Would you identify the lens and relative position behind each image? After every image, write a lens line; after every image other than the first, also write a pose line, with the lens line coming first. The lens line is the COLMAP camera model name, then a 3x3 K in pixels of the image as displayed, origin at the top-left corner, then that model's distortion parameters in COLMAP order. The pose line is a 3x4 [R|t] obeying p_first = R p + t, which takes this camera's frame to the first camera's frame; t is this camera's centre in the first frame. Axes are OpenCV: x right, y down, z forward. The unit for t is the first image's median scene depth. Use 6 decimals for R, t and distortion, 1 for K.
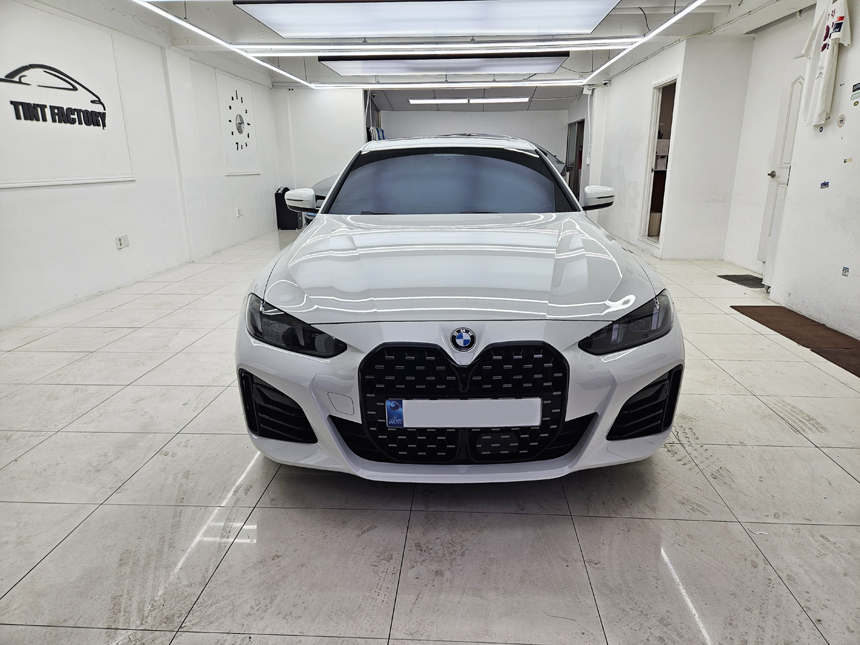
lens RADIAL K [[572.5, 0, 439.0], [0, 572.5, 318.5], [0, 0, 1]] dist [0.069649, -0.058010]
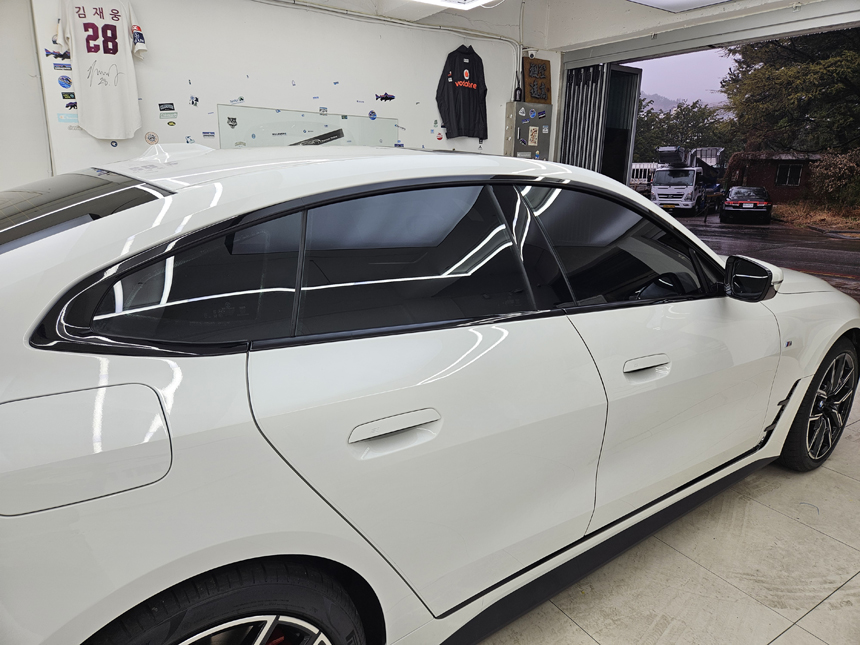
lens RADIAL K [[572.5, 0, 432.9], [0, 572.5, 321.6], [0, 0, 1]] dist [0.069649, -0.058010]
pose [[-0.592298, -0.218398, 0.775555, -0.309205], [0.195879, 0.894653, 0.401531, -0.274212], [-0.781546, 0.389741, -0.487121, 0.926545]]
